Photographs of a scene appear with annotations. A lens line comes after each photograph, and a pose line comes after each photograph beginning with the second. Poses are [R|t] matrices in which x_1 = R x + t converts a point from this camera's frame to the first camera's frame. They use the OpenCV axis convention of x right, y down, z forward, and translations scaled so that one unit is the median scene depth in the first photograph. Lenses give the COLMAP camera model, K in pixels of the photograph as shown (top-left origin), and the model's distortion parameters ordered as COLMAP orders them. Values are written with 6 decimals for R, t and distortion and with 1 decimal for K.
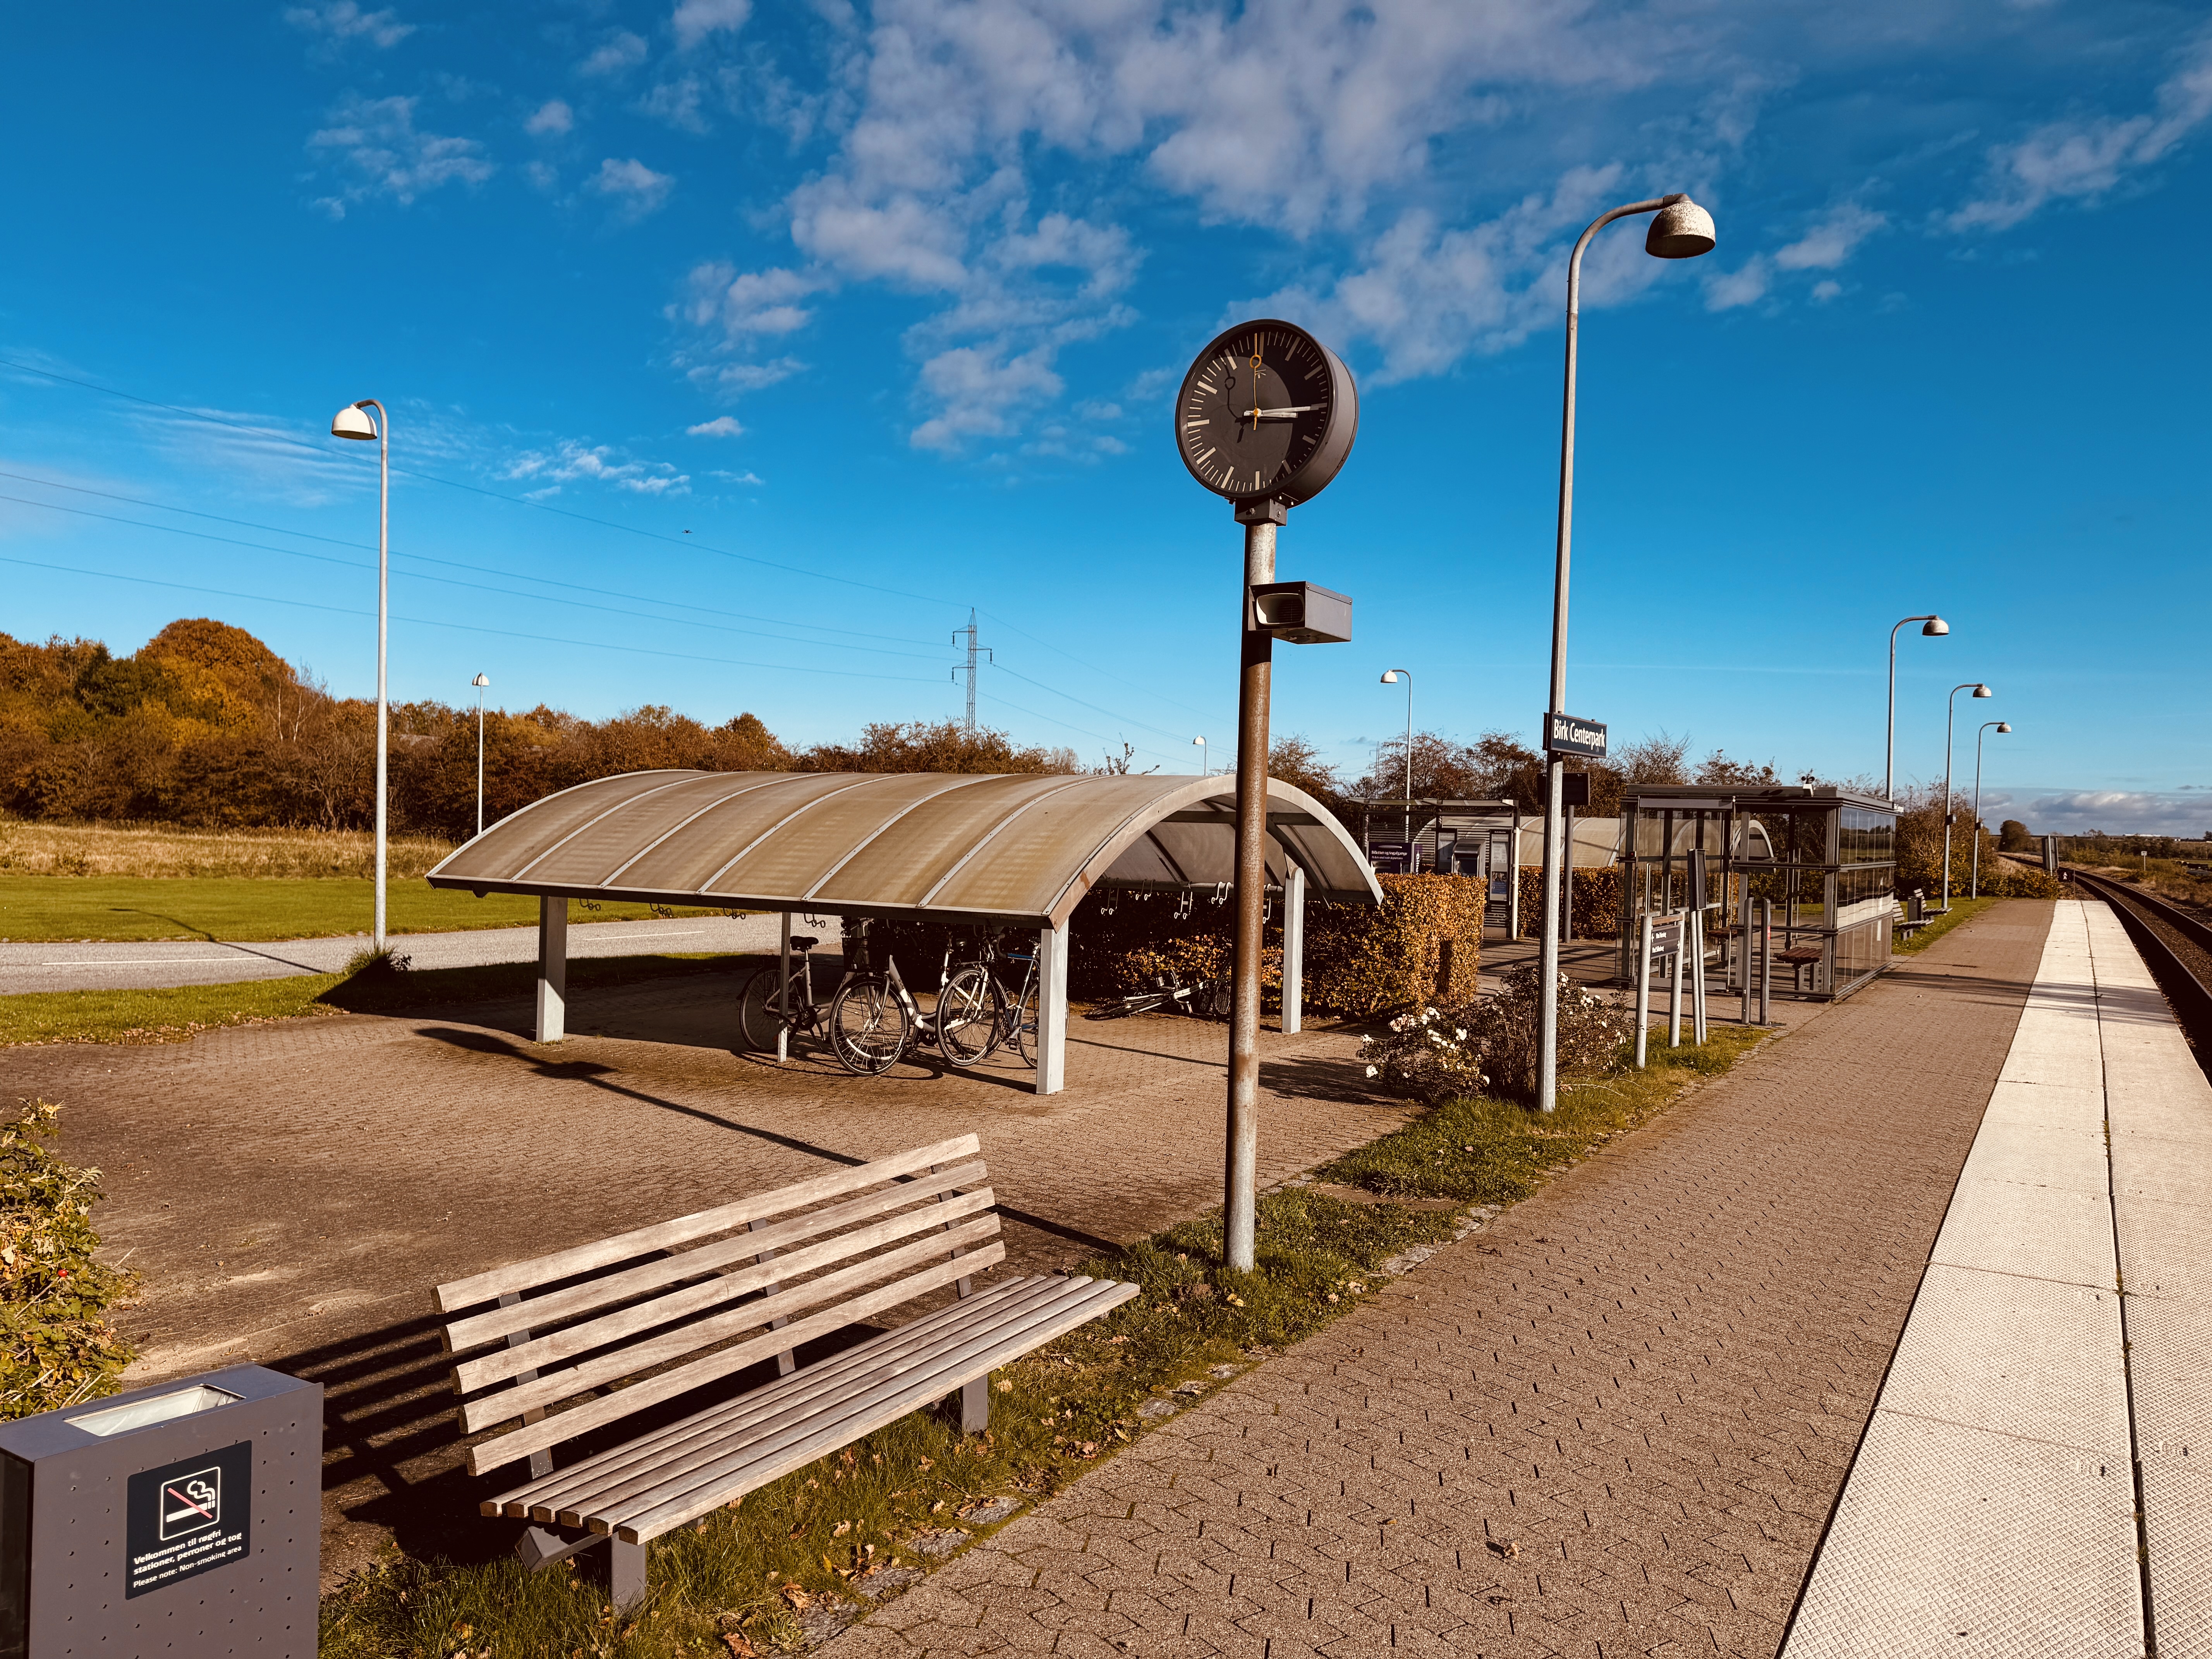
lens RADIAL K [[1560.5, 0, 1106.0], [0, 1560.5, 829.5], [0, 0, 1]] dist [0.081925, -0.099804]
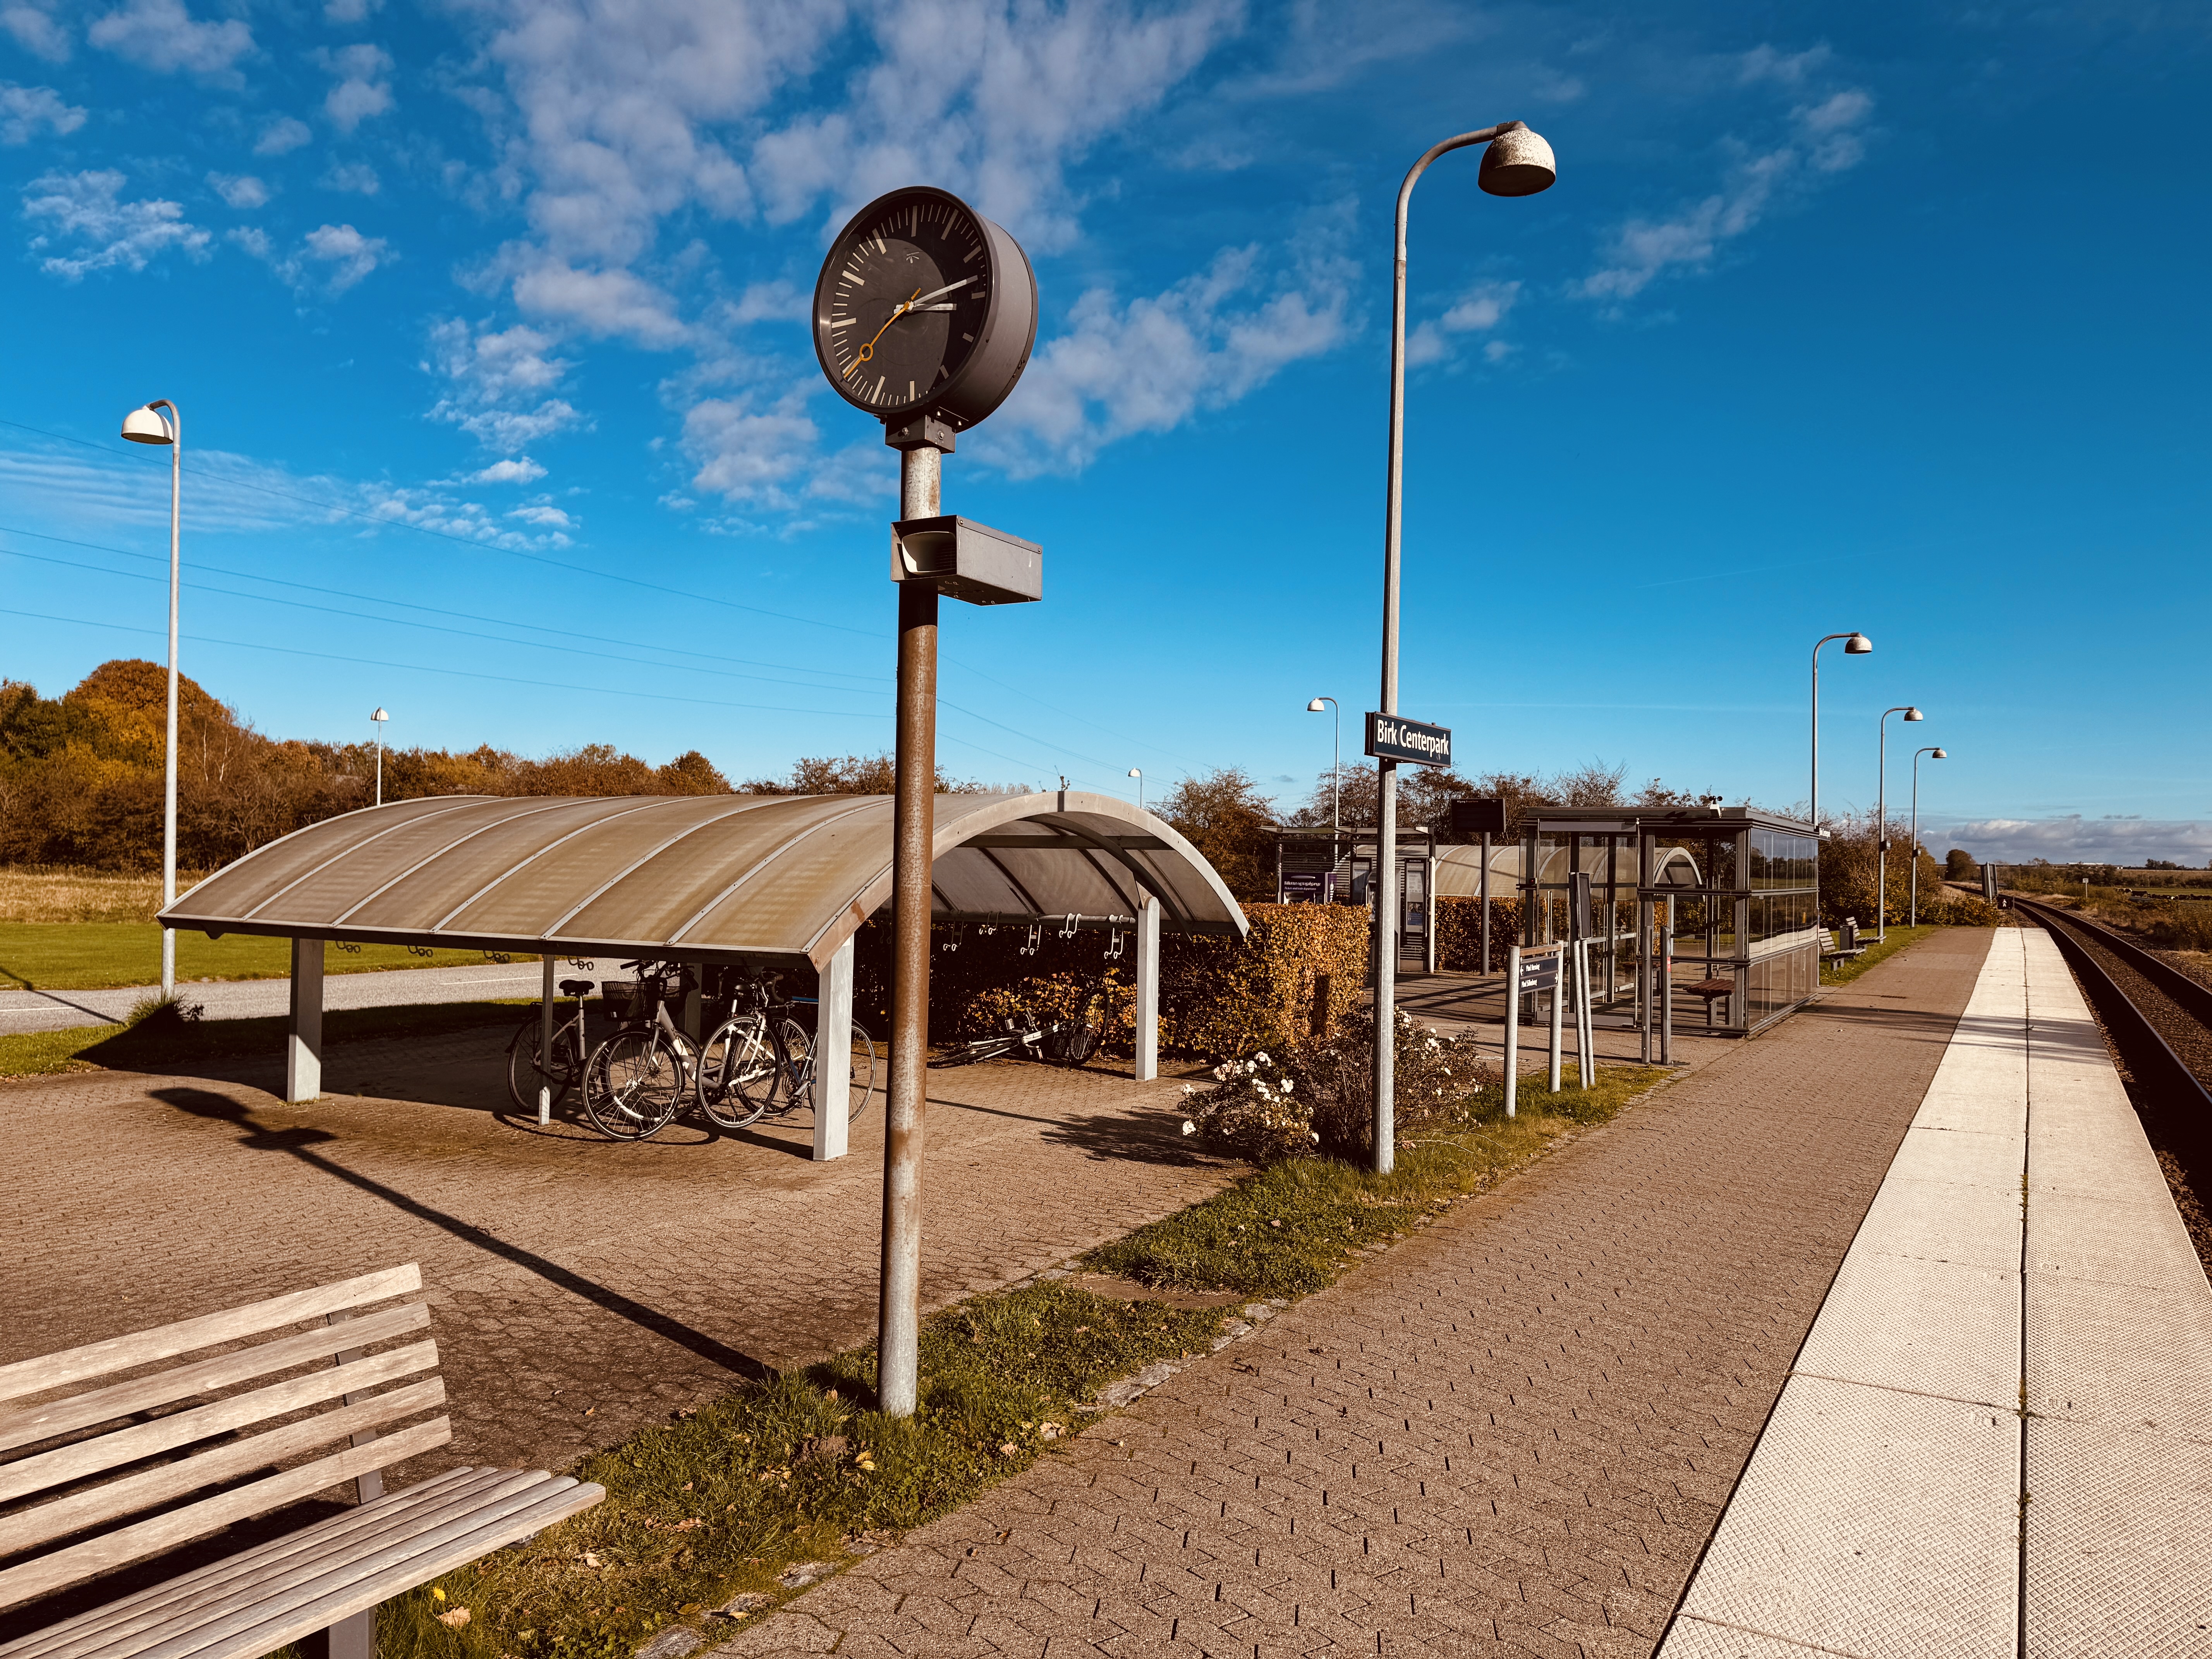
lens RADIAL K [[1551.7, 0, 1100.8], [0, 1551.7, 826.6], [0, 0, 1]] dist [0.081973, -0.101022]
pose [[0.999762, -0.008023, 0.020289, 0.079139], [0.008540, 0.999638, -0.025509, 0.006669], [-0.020077, 0.025677, 0.999469, 0.102188]]
